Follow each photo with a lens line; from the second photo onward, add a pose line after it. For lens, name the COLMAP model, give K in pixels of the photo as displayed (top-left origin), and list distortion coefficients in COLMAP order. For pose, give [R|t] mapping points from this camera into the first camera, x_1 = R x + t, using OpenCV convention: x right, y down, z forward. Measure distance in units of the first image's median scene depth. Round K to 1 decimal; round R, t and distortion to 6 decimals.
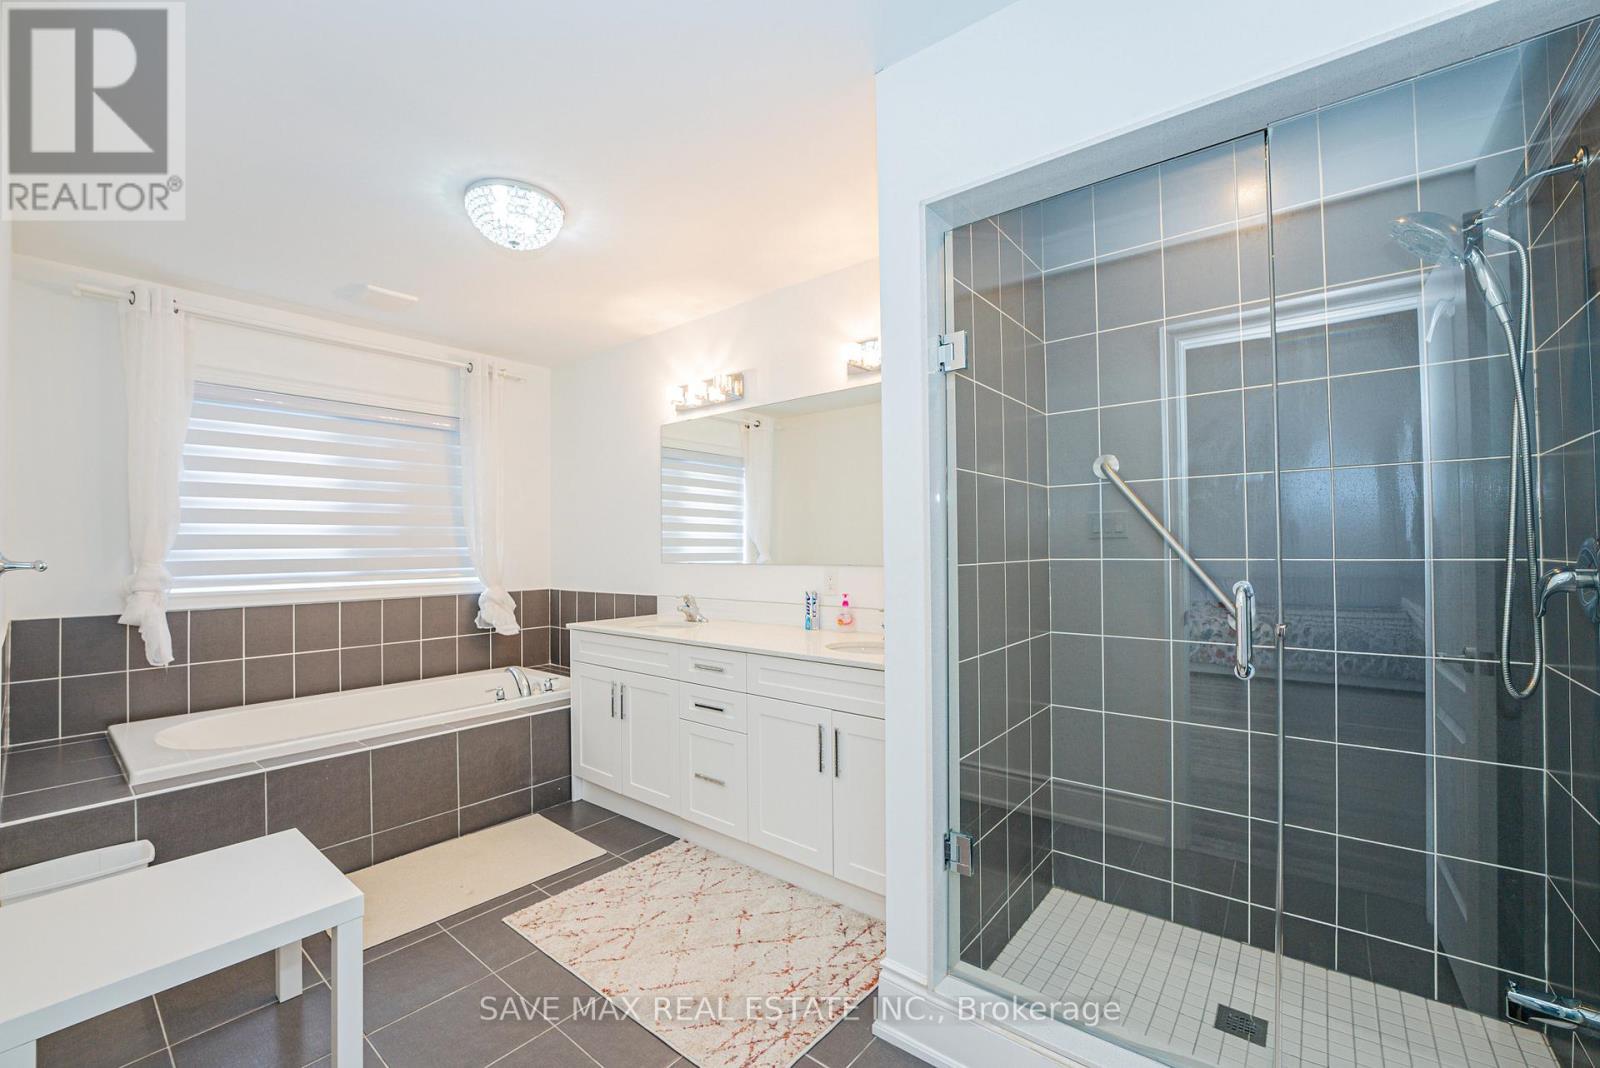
lens RADIAL K [[653.4, 0, 797.7], [0, 653.4, 537.7], [0, 0, 1]] dist [-0.025515, 0.003305]
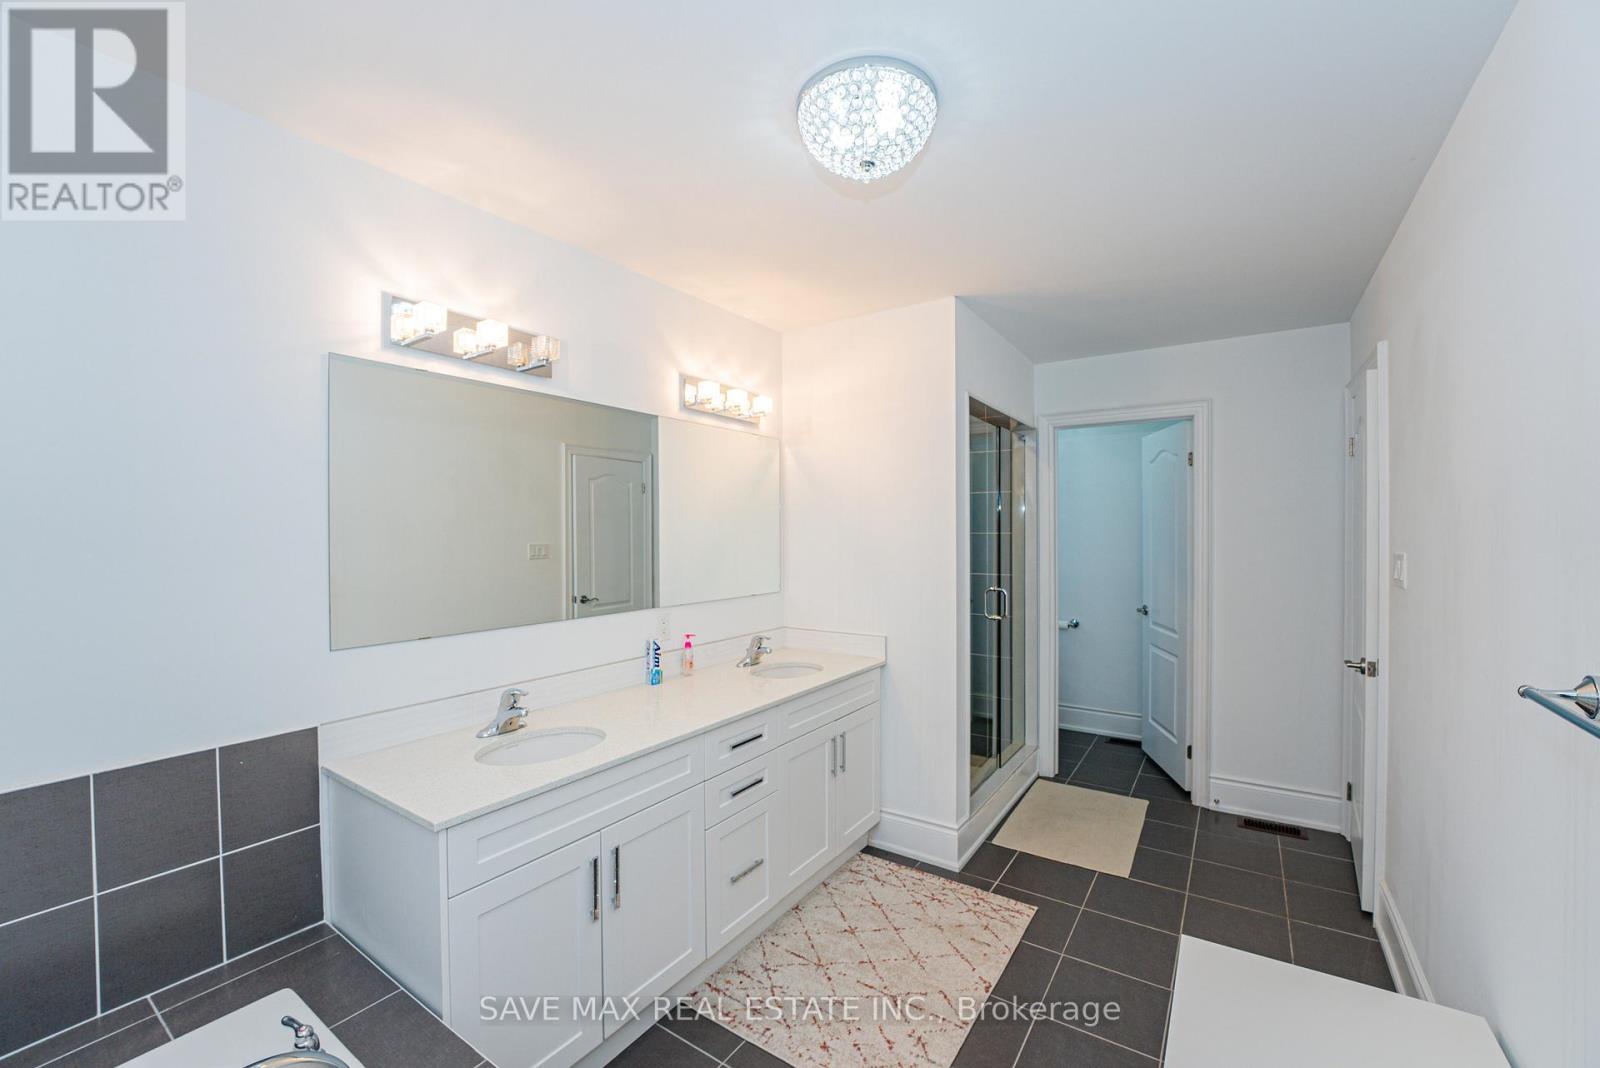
lens RADIAL K [[653.4, 0, 797.5], [0, 653.4, 535.2], [0, 0, 1]] dist [-0.025515, 0.003305]
pose [[-0.086324, 0.004121, 0.996259, -0.983339], [-0.006433, 0.999968, -0.004693, -0.062874], [-0.996246, -0.006814, -0.086295, 1.008061]]
